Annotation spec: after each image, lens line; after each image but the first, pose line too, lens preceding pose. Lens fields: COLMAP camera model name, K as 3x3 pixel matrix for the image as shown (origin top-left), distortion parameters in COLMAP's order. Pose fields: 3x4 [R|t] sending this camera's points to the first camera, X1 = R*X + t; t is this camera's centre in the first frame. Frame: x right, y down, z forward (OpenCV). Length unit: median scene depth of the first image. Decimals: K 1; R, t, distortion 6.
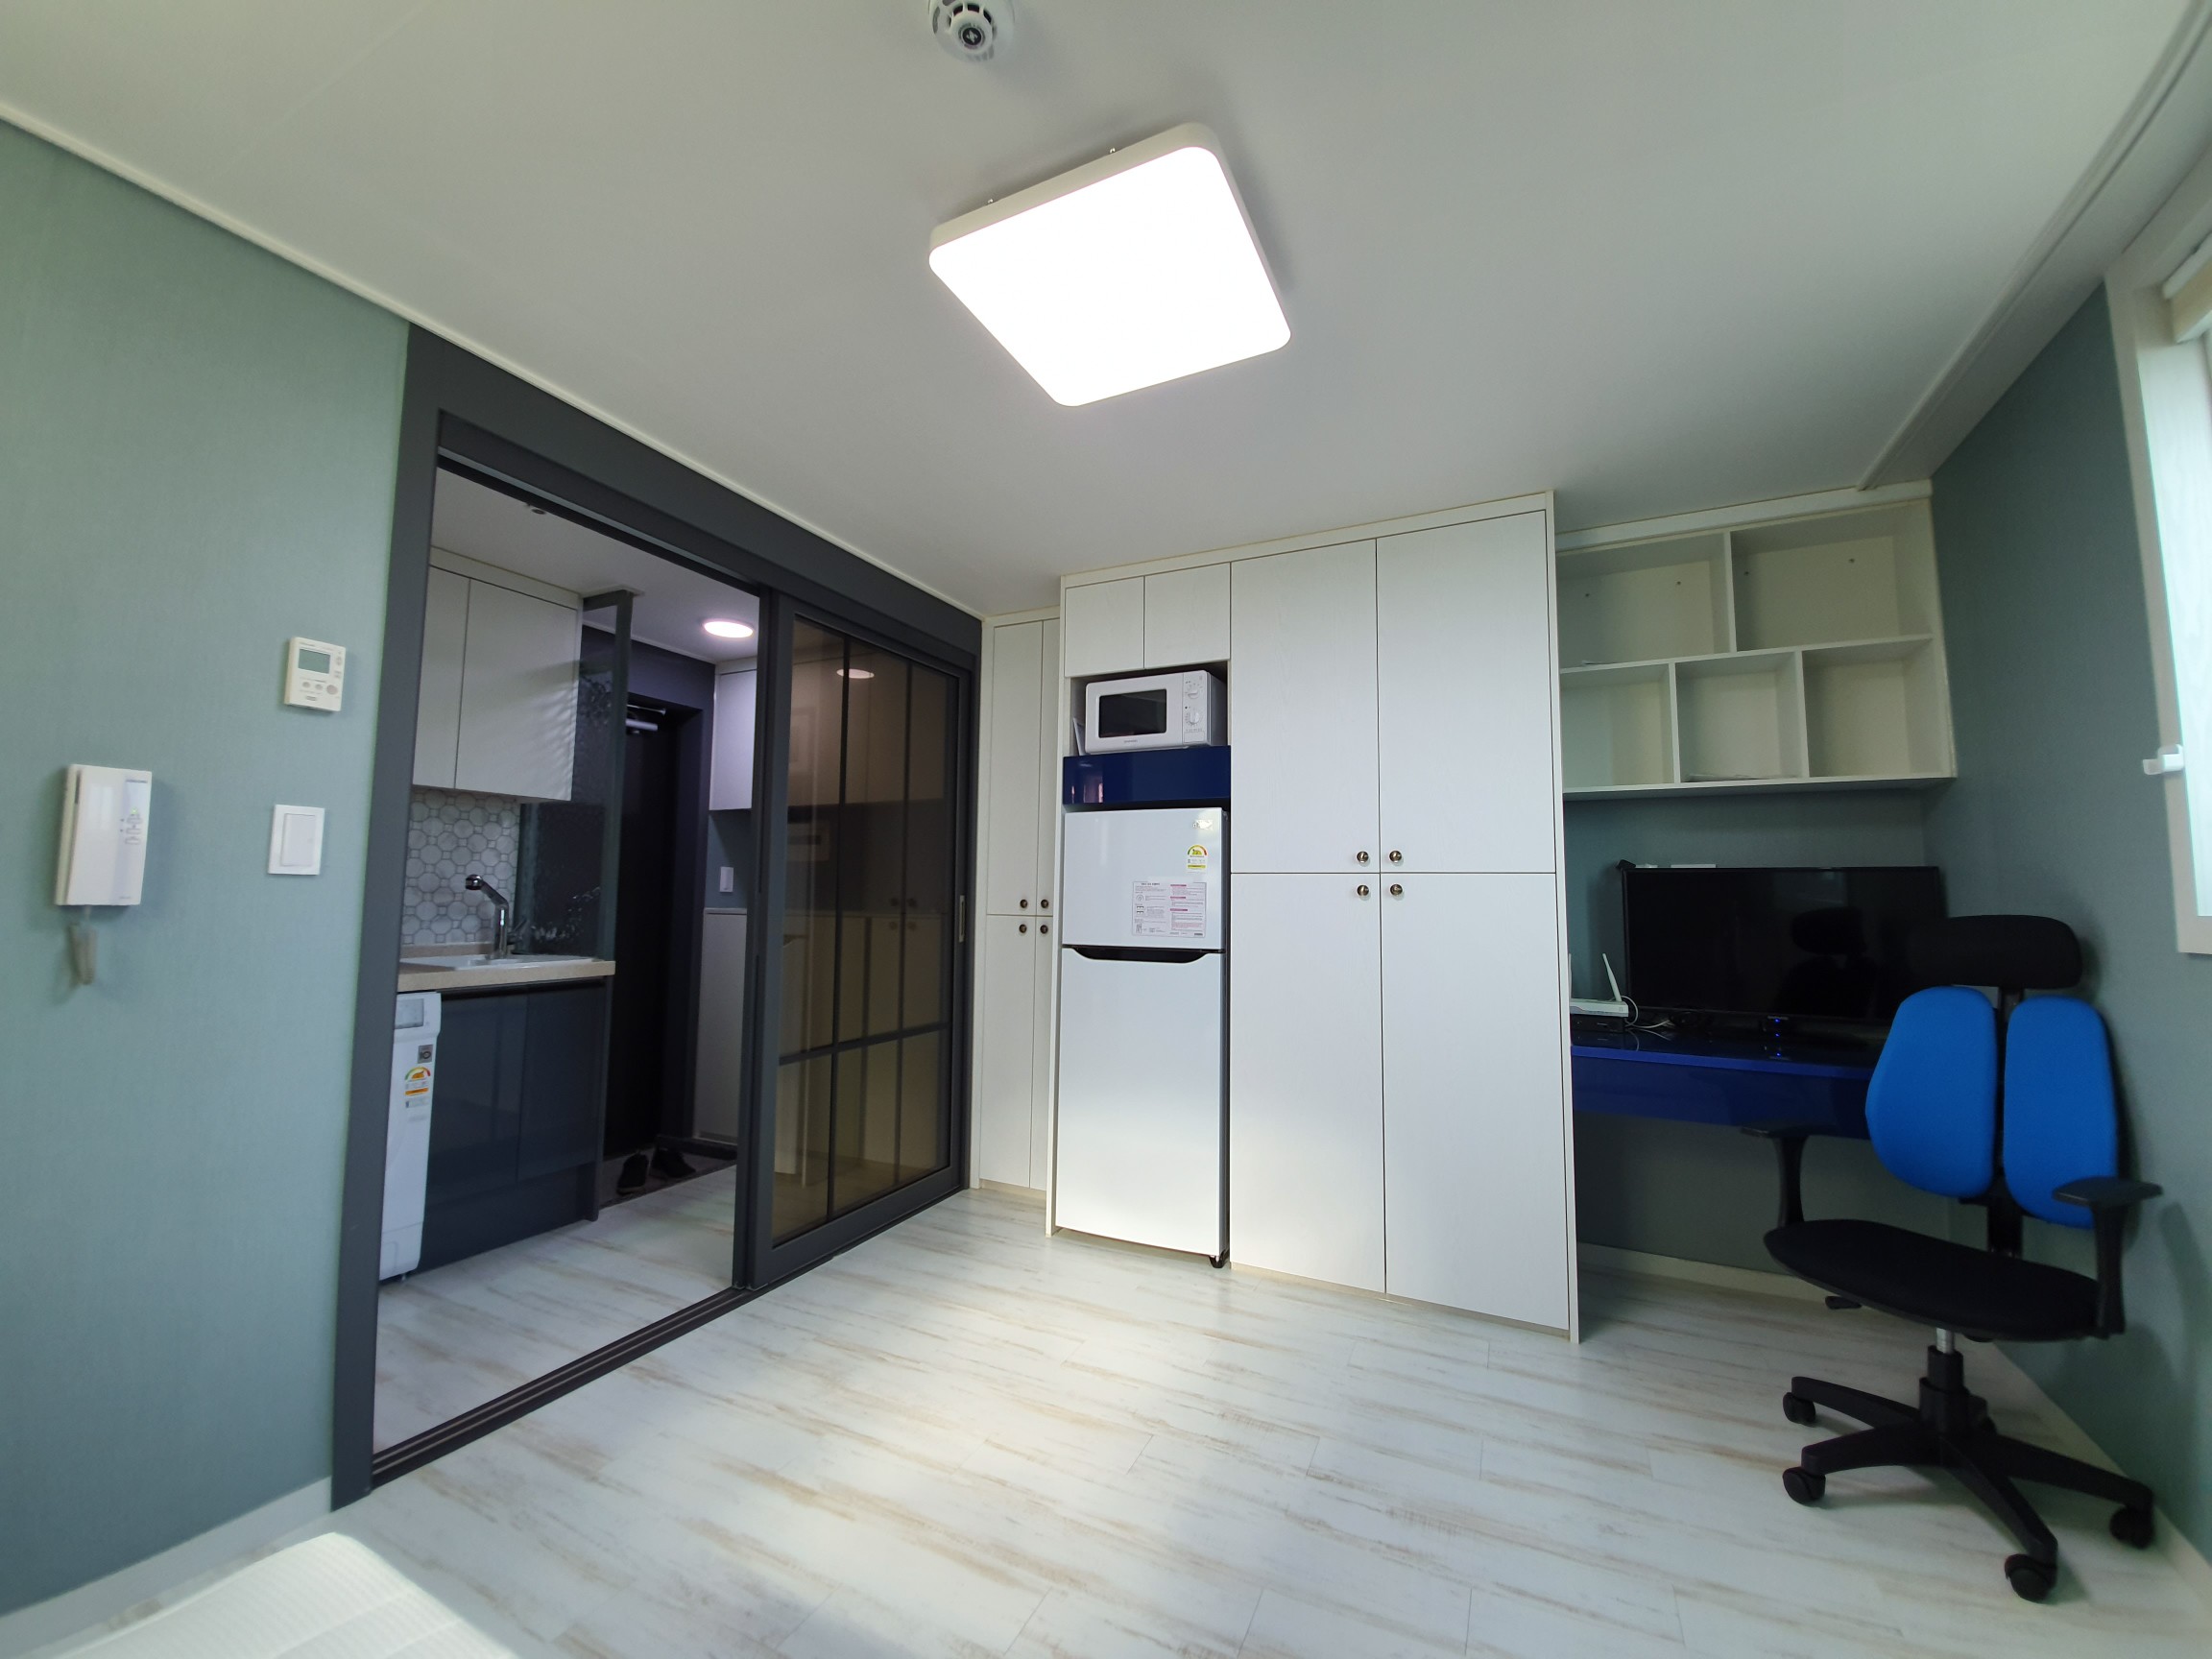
lens RADIAL K [[889.6, 0, 1087.8], [0, 889.6, 826.4], [0, 0, 1]] dist [0.000240, -0.000023]
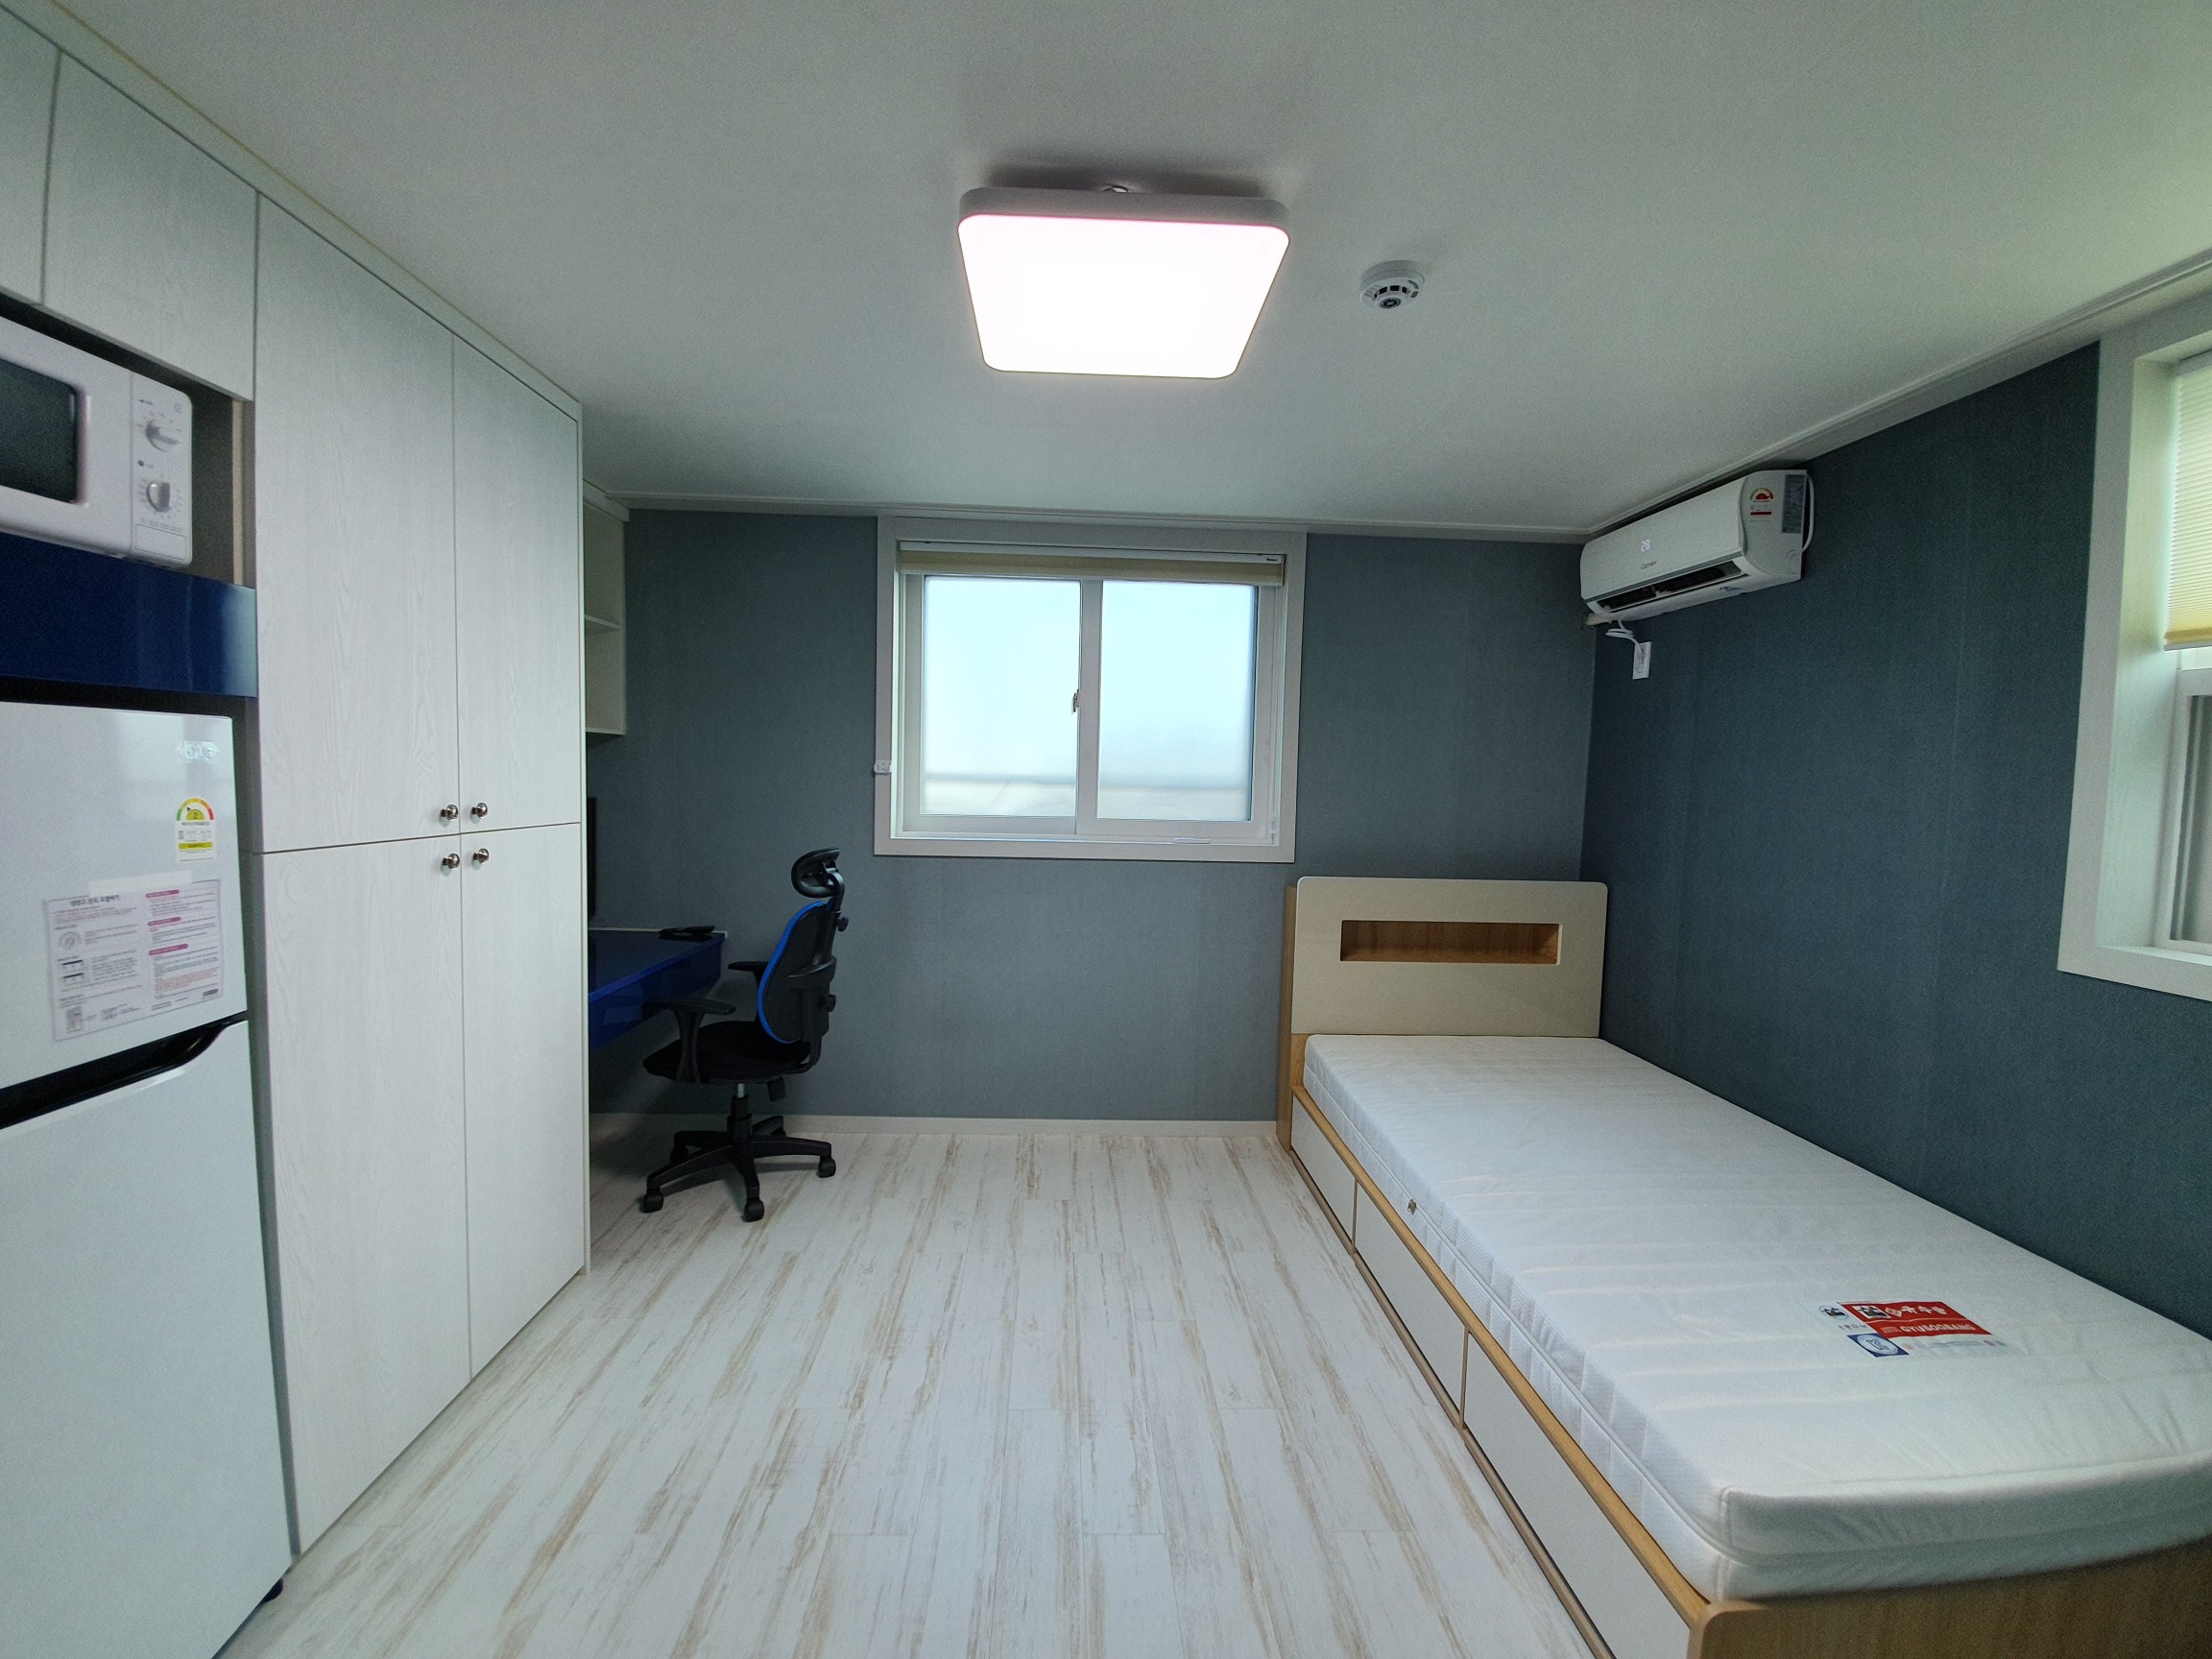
lens RADIAL K [[889.6, 0, 1087.8], [0, 889.6, 826.4], [0, 0, 1]] dist [0.000240, -0.000023]
pose [[-0.479994, -0.073527, 0.874185, -0.495158], [-0.102128, 0.994389, 0.027562, -0.023528], [-0.871307, -0.076049, -0.484810, 0.841662]]
